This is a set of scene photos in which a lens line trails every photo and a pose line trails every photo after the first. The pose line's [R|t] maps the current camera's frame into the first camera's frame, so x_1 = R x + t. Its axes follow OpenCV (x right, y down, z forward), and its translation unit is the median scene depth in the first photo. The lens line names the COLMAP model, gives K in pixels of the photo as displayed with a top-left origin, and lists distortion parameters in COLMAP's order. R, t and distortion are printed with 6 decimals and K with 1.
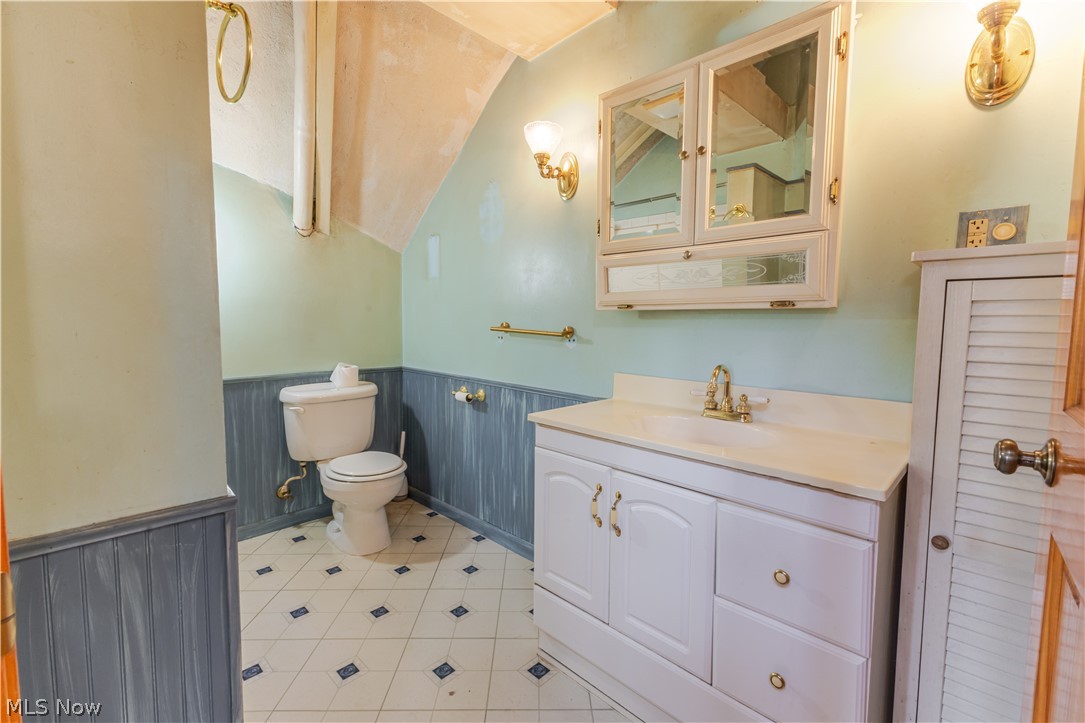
lens RADIAL K [[481.3, 0, 539.1], [0, 481.3, 358.5], [0, 0, 1]] dist [0.011765, -0.000755]
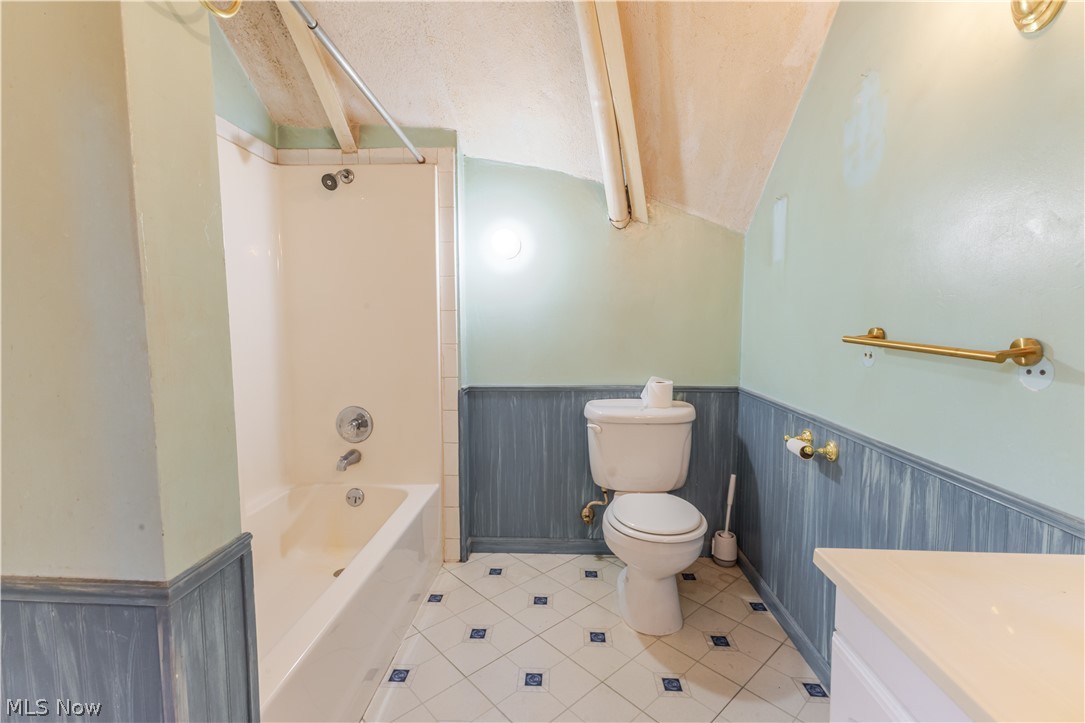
lens RADIAL K [[481.3, 0, 543.1], [0, 481.3, 357.7], [0, 0, 1]] dist [0.011765, -0.000755]
pose [[0.666625, 0.045948, -0.743975, 0.078635], [-0.052912, 0.998497, 0.014257, -0.027407], [0.743513, 0.029861, 0.668055, 0.333183]]
